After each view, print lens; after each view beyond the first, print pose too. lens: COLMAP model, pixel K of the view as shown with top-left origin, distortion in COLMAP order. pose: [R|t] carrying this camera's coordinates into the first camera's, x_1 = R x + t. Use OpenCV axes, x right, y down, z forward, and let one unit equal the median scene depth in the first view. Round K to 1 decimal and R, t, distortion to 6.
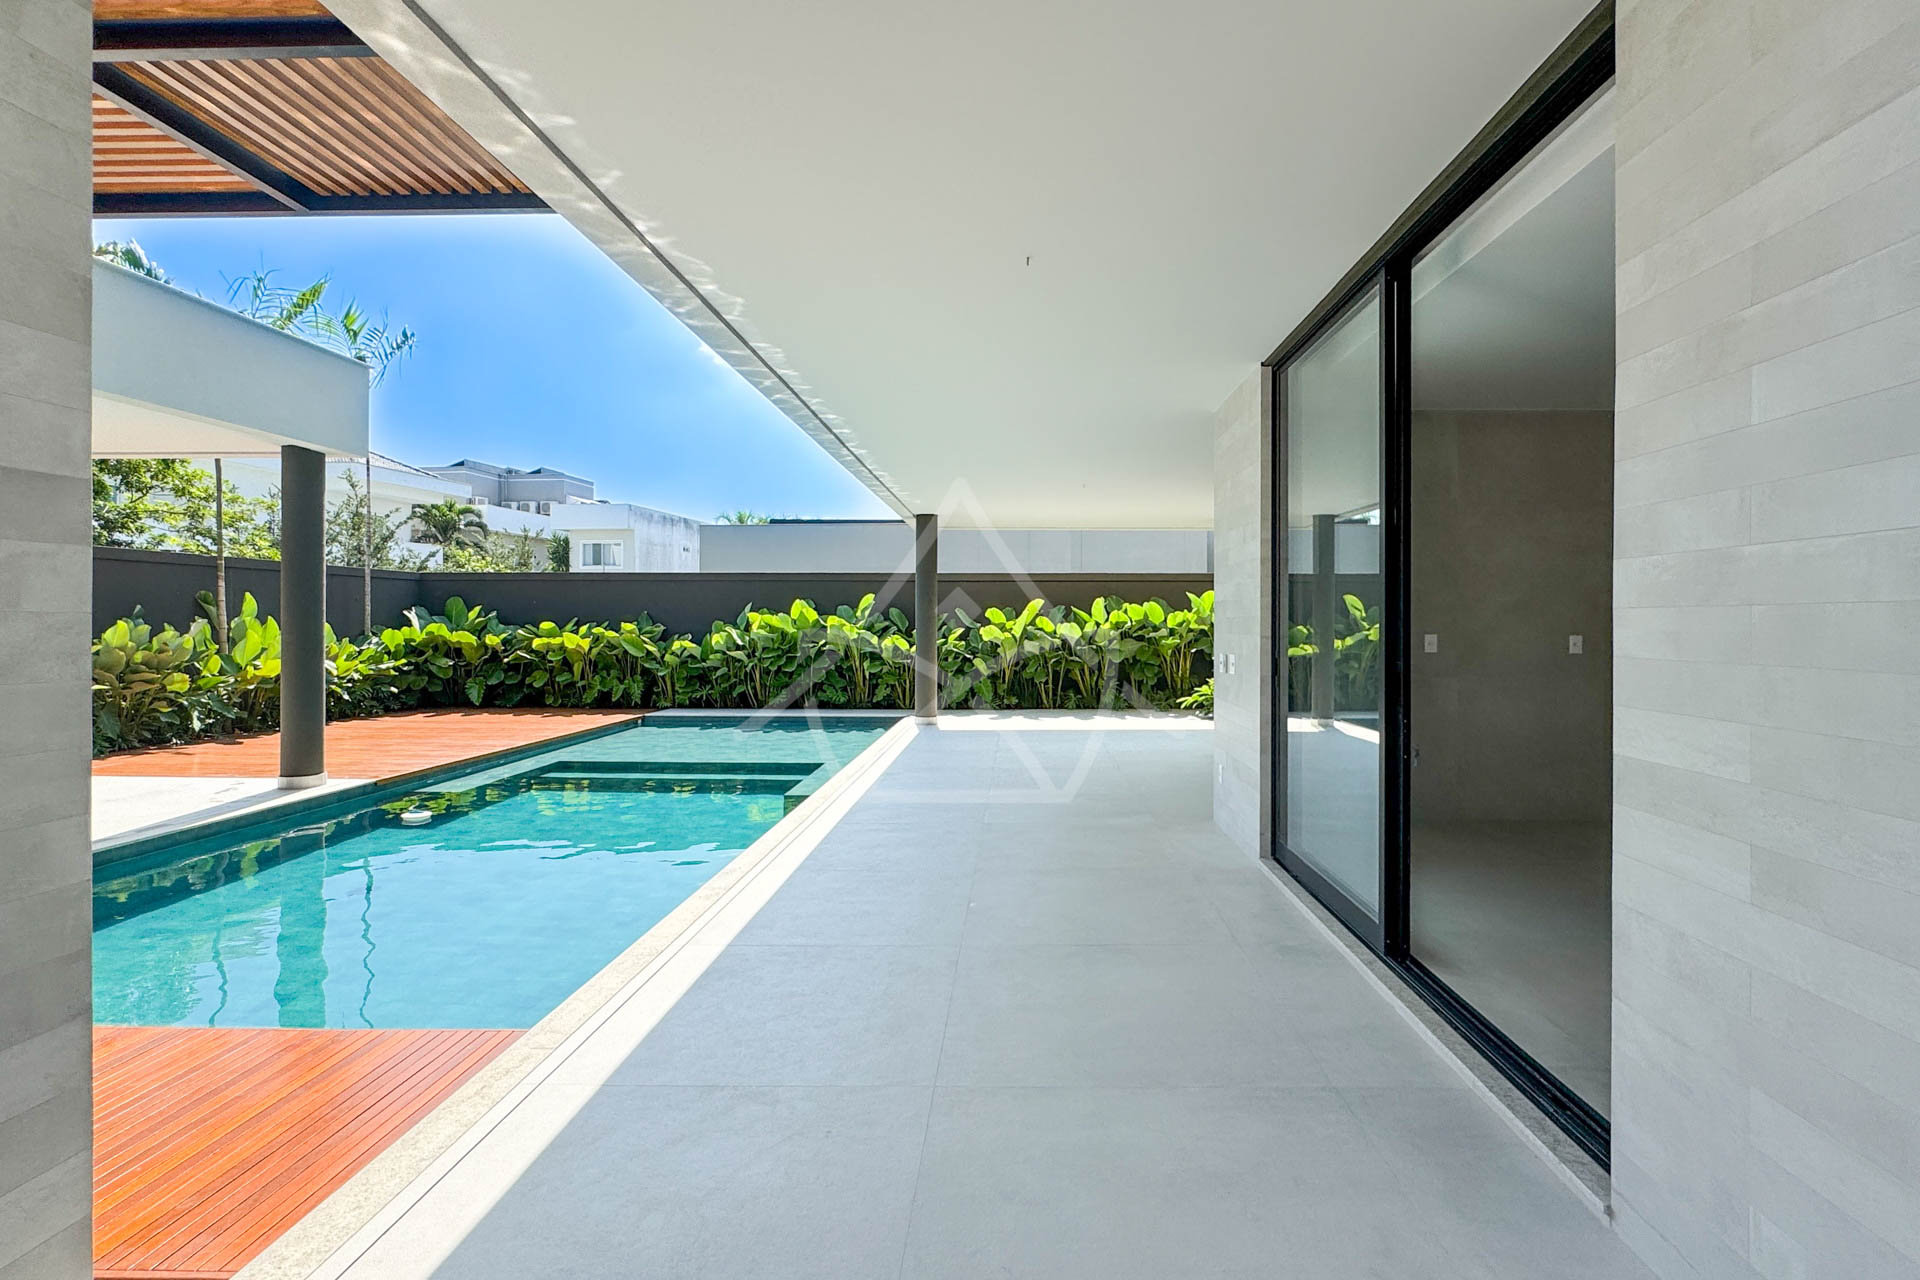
lens RADIAL K [[917.1, 0, 1001.6], [0, 917.1, 621.6], [0, 0, 1]] dist [-0.002702, -0.000277]
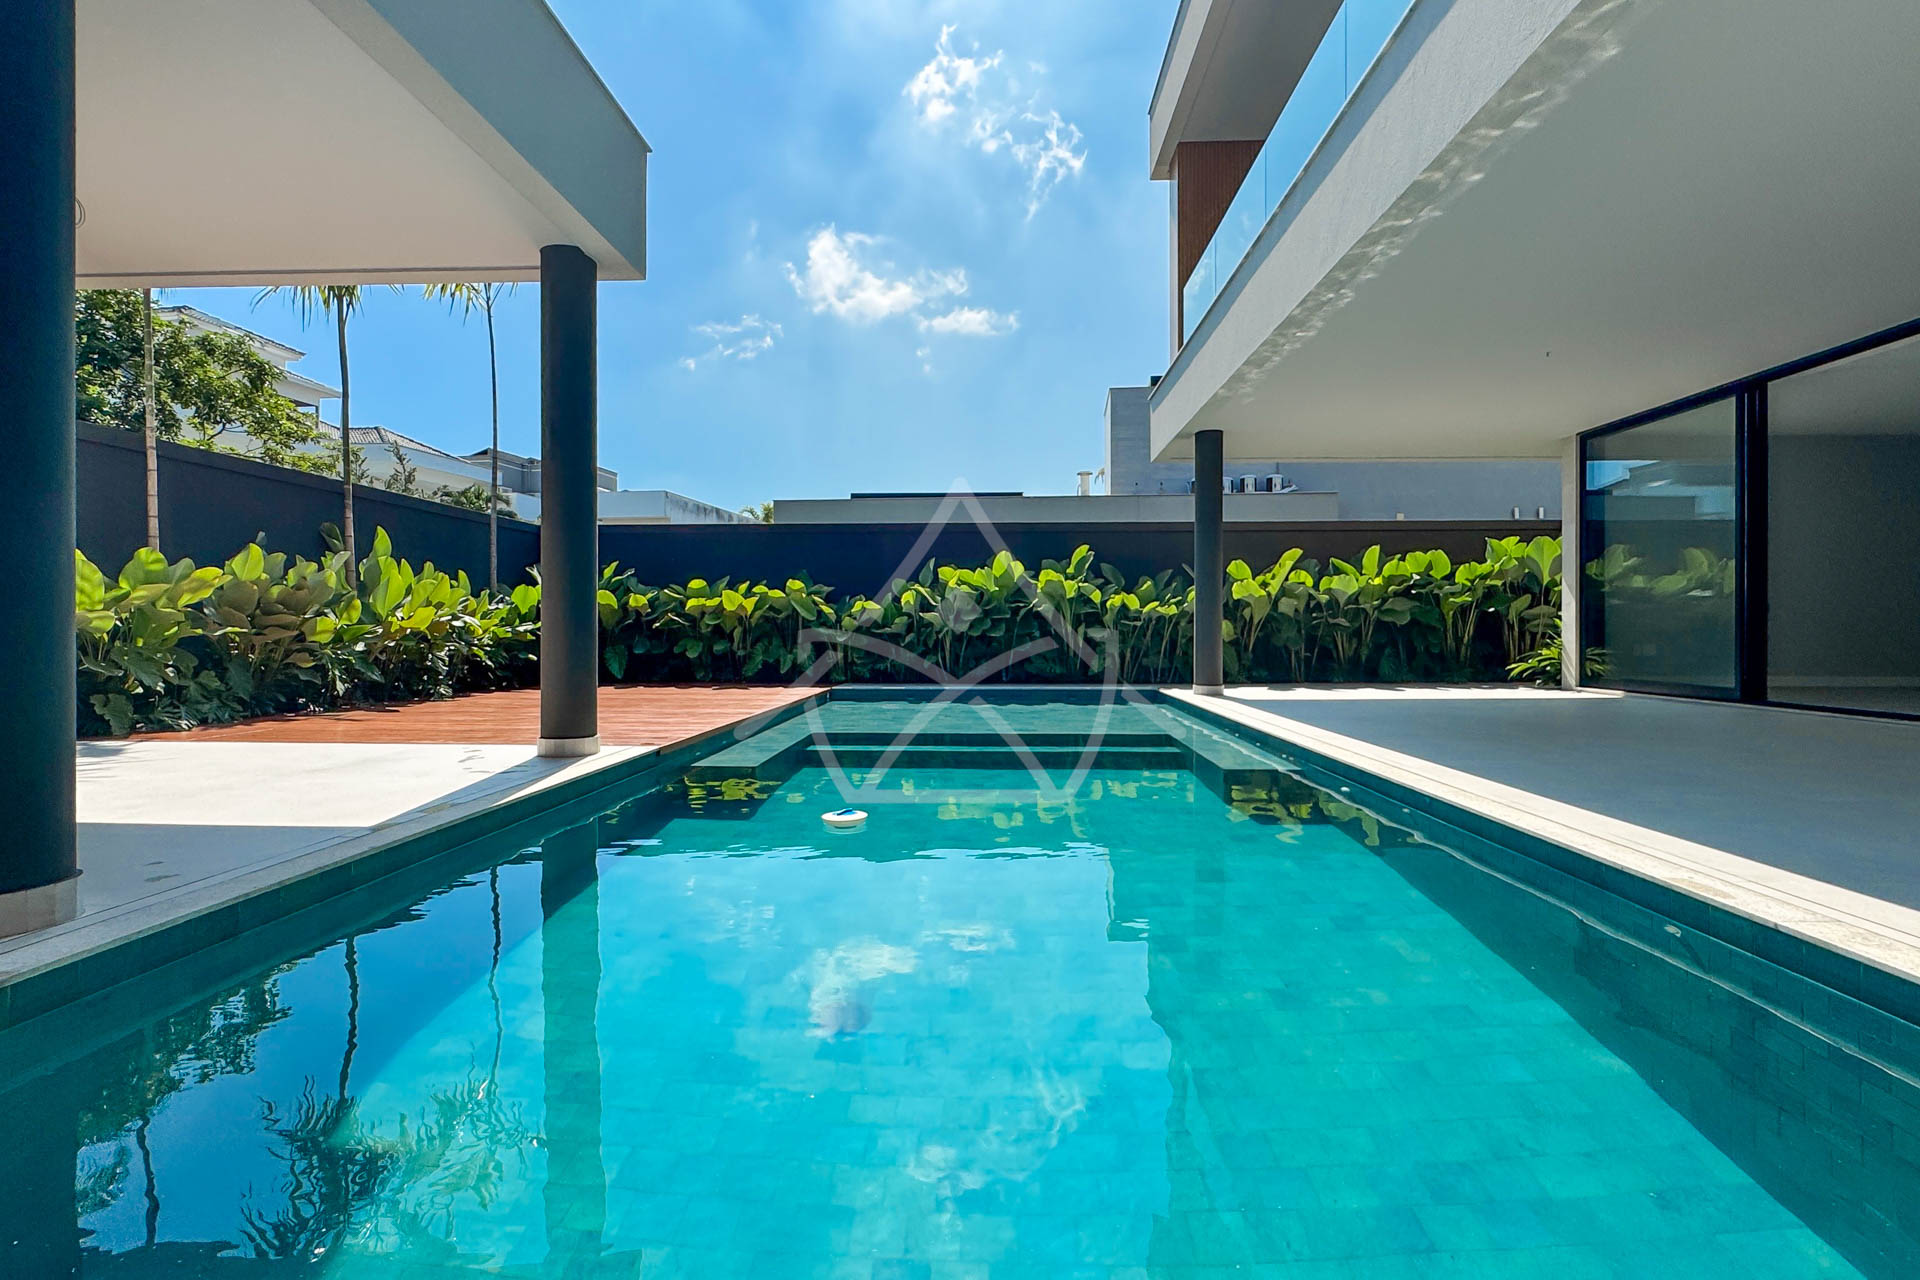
lens RADIAL K [[917.1, 0, 957.0], [0, 917.1, 626.7], [0, 0, 1]] dist [-0.002702, -0.000277]
pose [[0.999756, -0.003743, -0.021791, -0.246279], [0.003691, 0.999990, -0.002412, 0.046528], [0.021800, 0.002331, 0.999760, 0.176004]]
